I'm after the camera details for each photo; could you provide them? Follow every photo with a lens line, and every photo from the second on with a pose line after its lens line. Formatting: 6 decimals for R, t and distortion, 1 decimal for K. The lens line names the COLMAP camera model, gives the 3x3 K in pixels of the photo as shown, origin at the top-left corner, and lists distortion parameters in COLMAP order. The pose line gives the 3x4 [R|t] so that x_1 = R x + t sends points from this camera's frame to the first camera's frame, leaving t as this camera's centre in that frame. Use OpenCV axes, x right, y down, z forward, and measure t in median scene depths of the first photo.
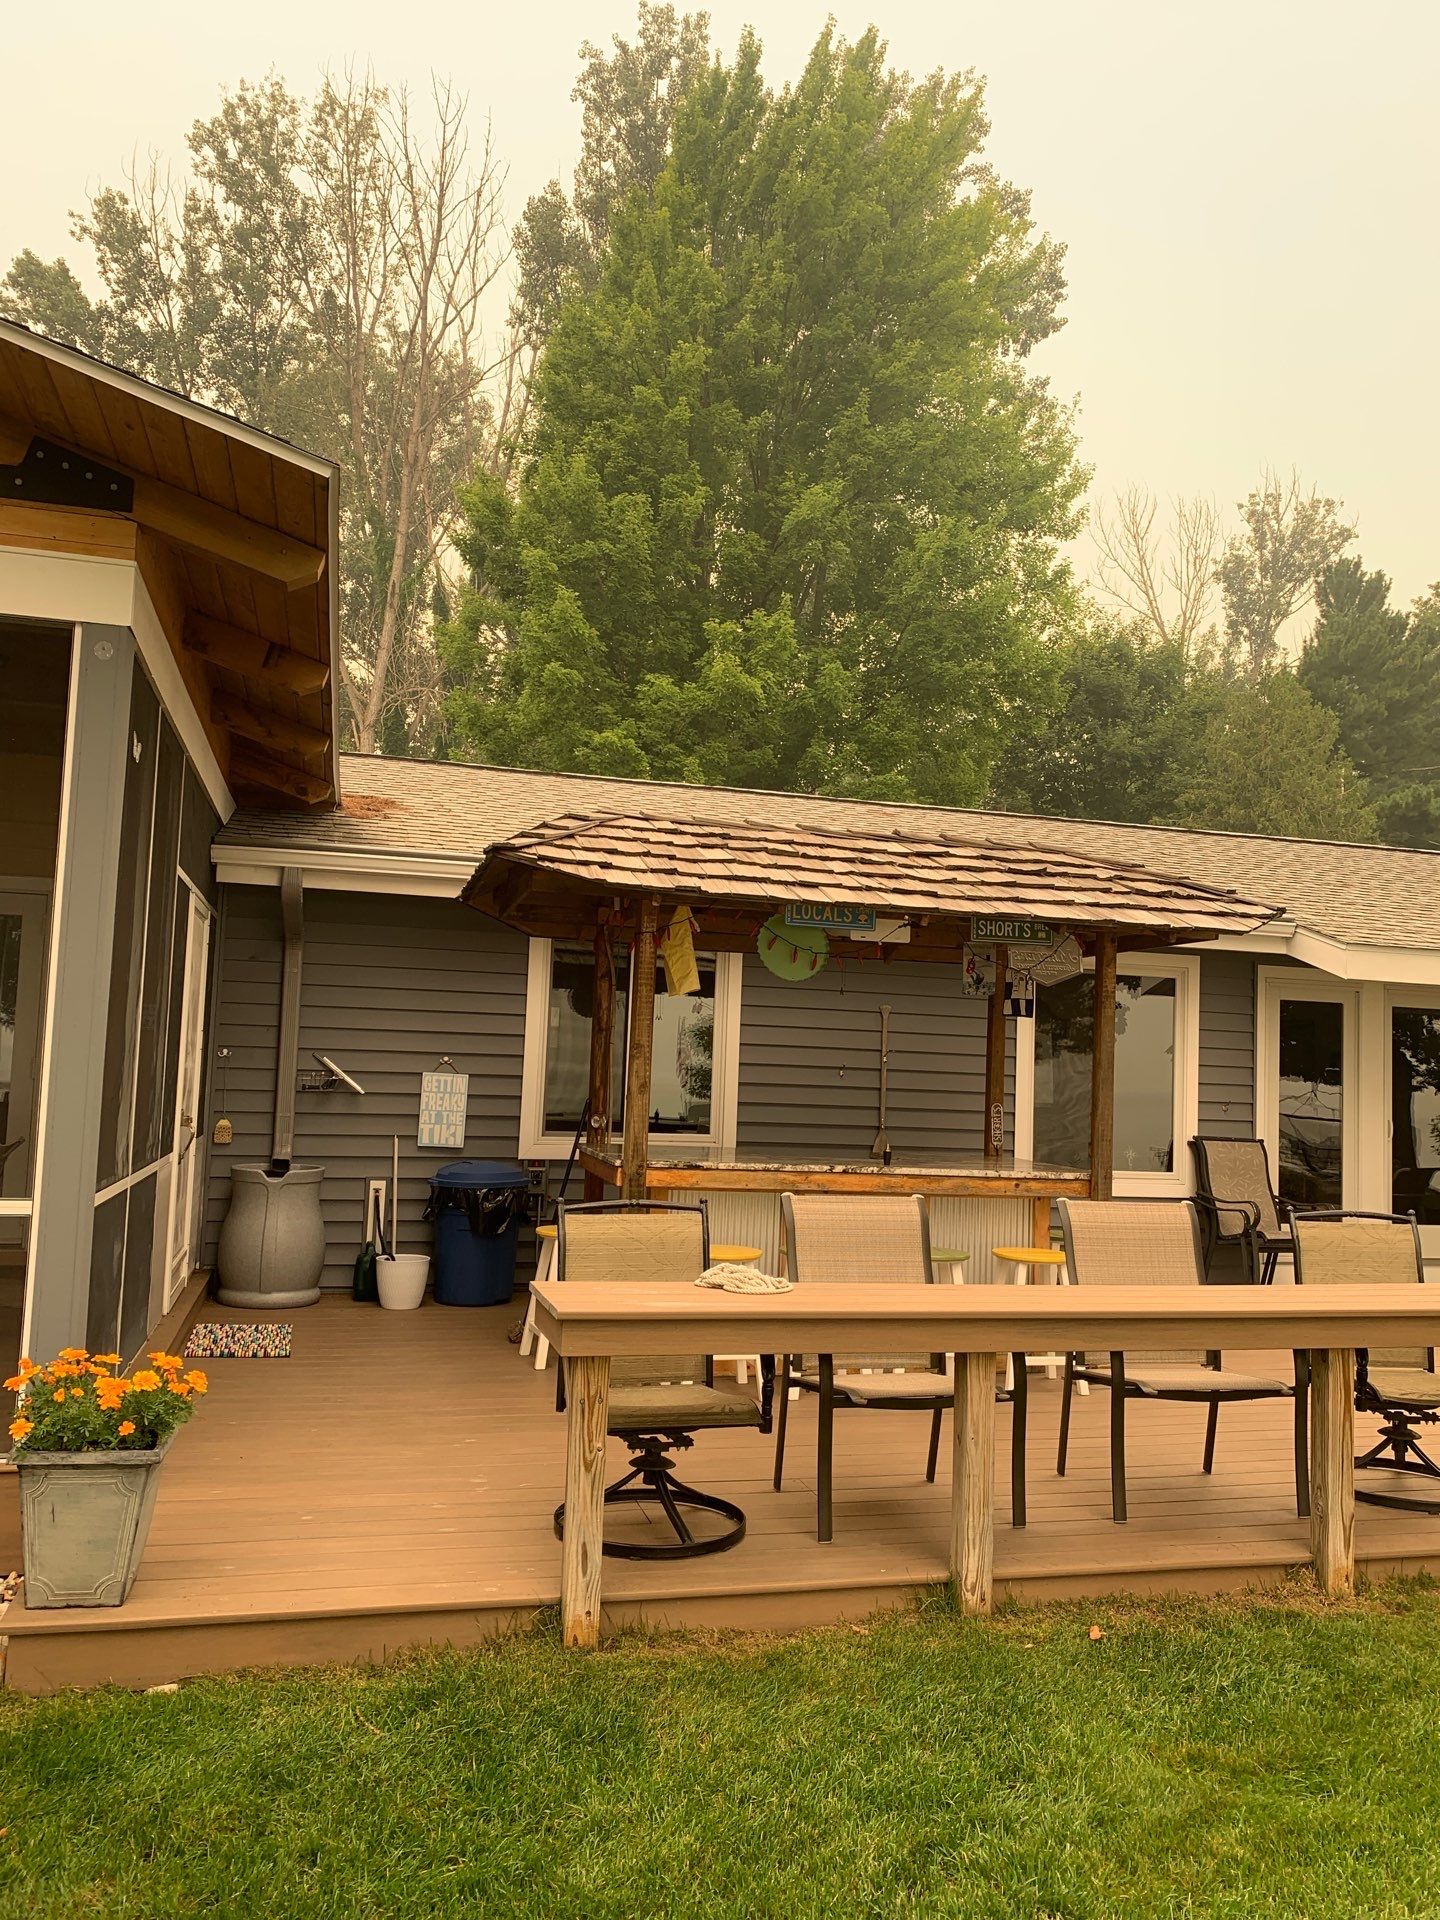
lens RADIAL K [[1385.6, 0, 720.0], [0, 1385.6, 960.0], [0, 0, 1]] dist [0.078229, 0.000117]
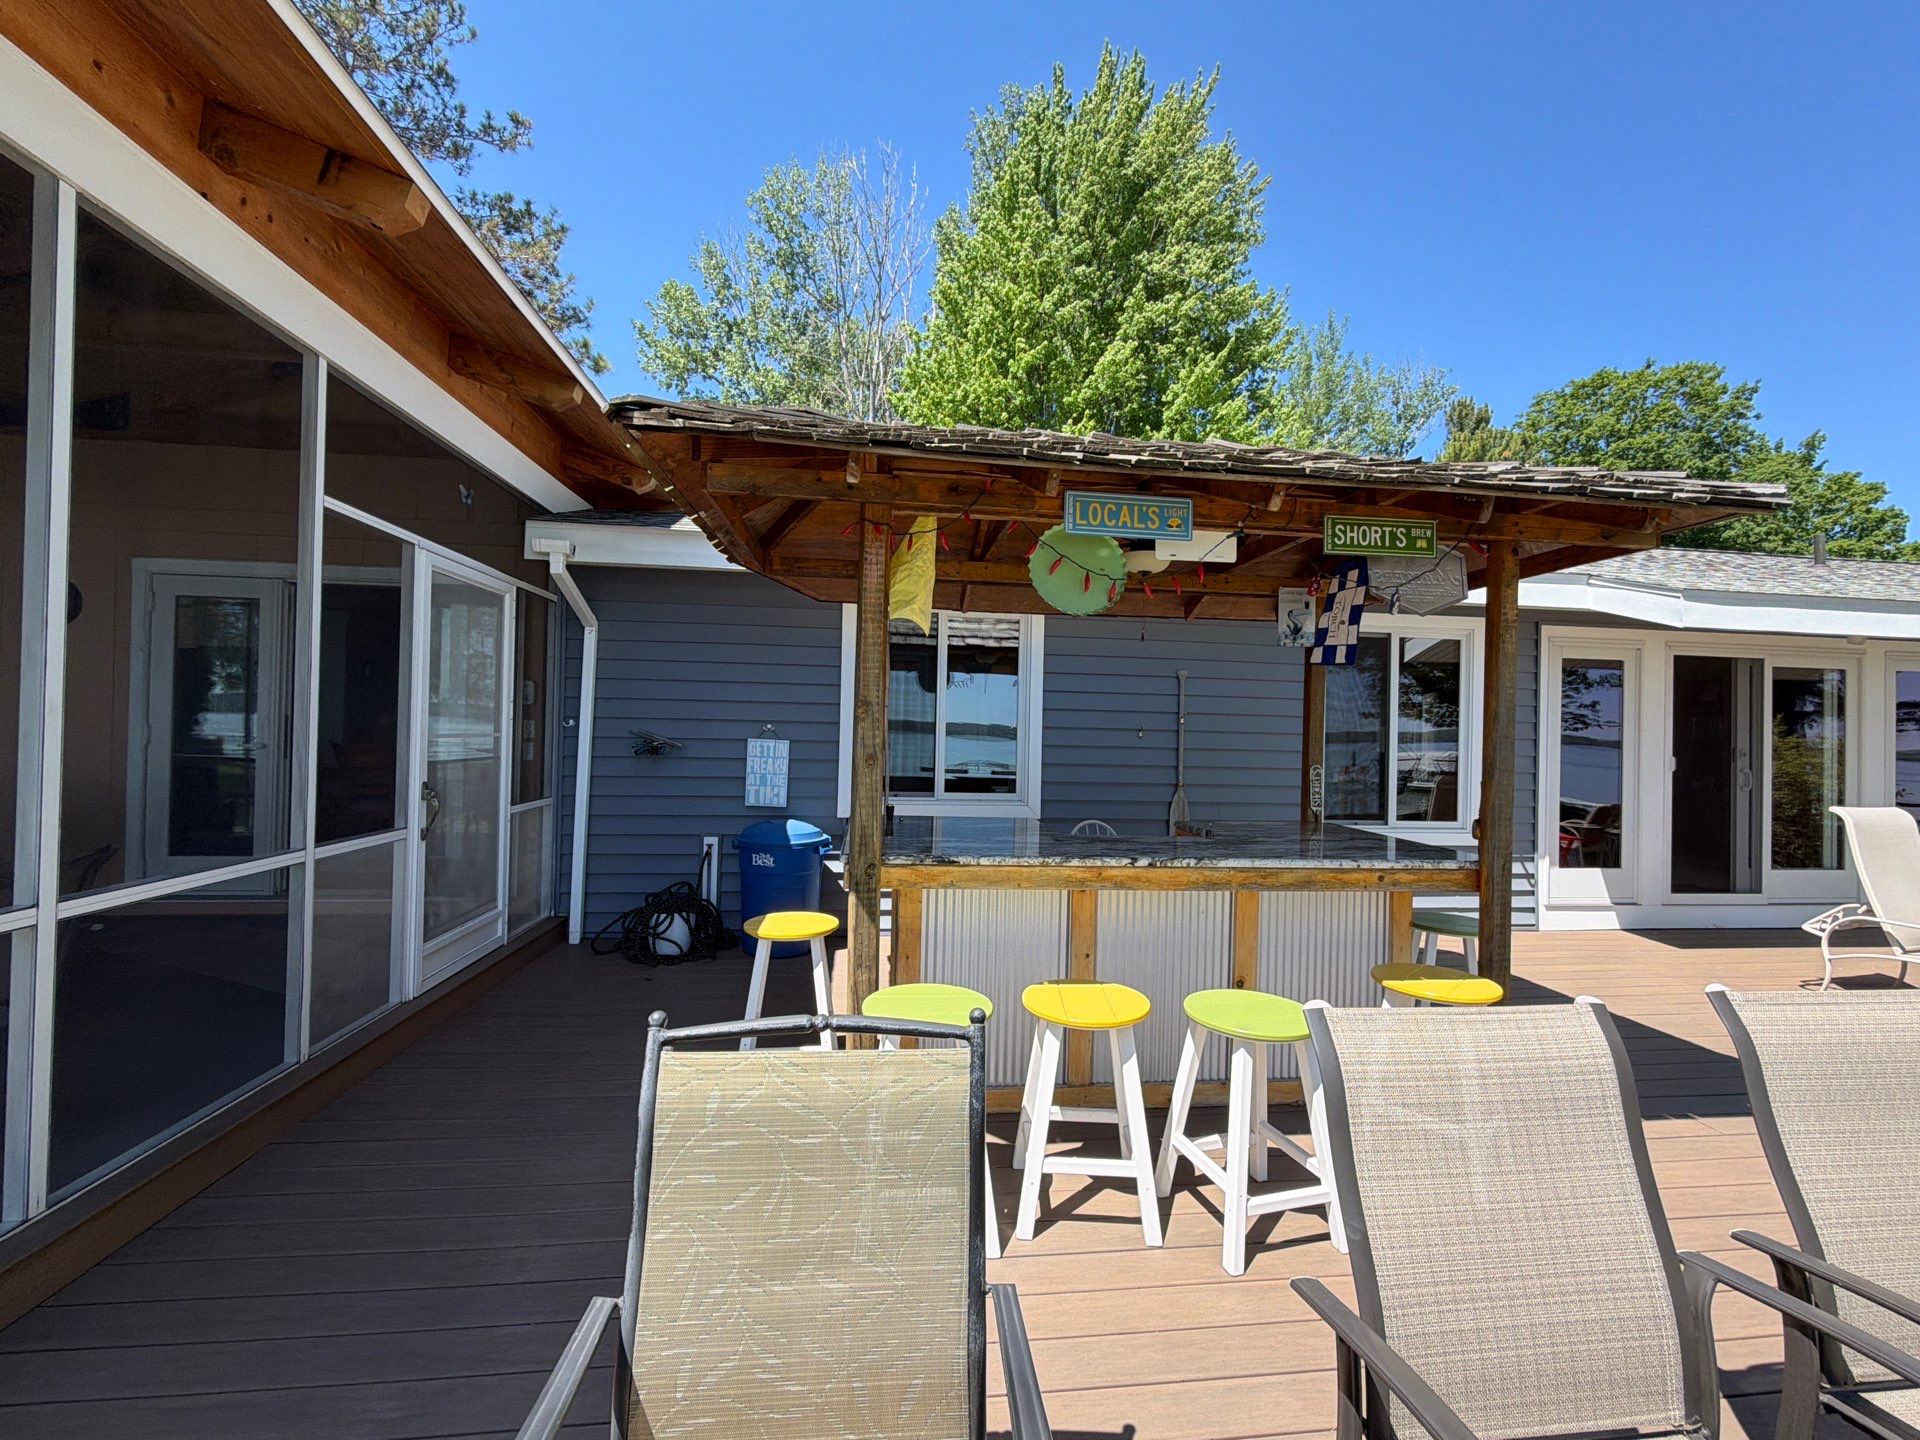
lens RADIAL K [[762.4, 0, 960.0], [0, 762.4, 720.0], [0, 0, 1]] dist [-0.000708, -0.000088]
pose [[0.990375, -0.016256, -0.137451, 0.034344], [0.024824, 0.997838, 0.060853, 0.034621], [0.136164, -0.063680, 0.988638, 0.441760]]
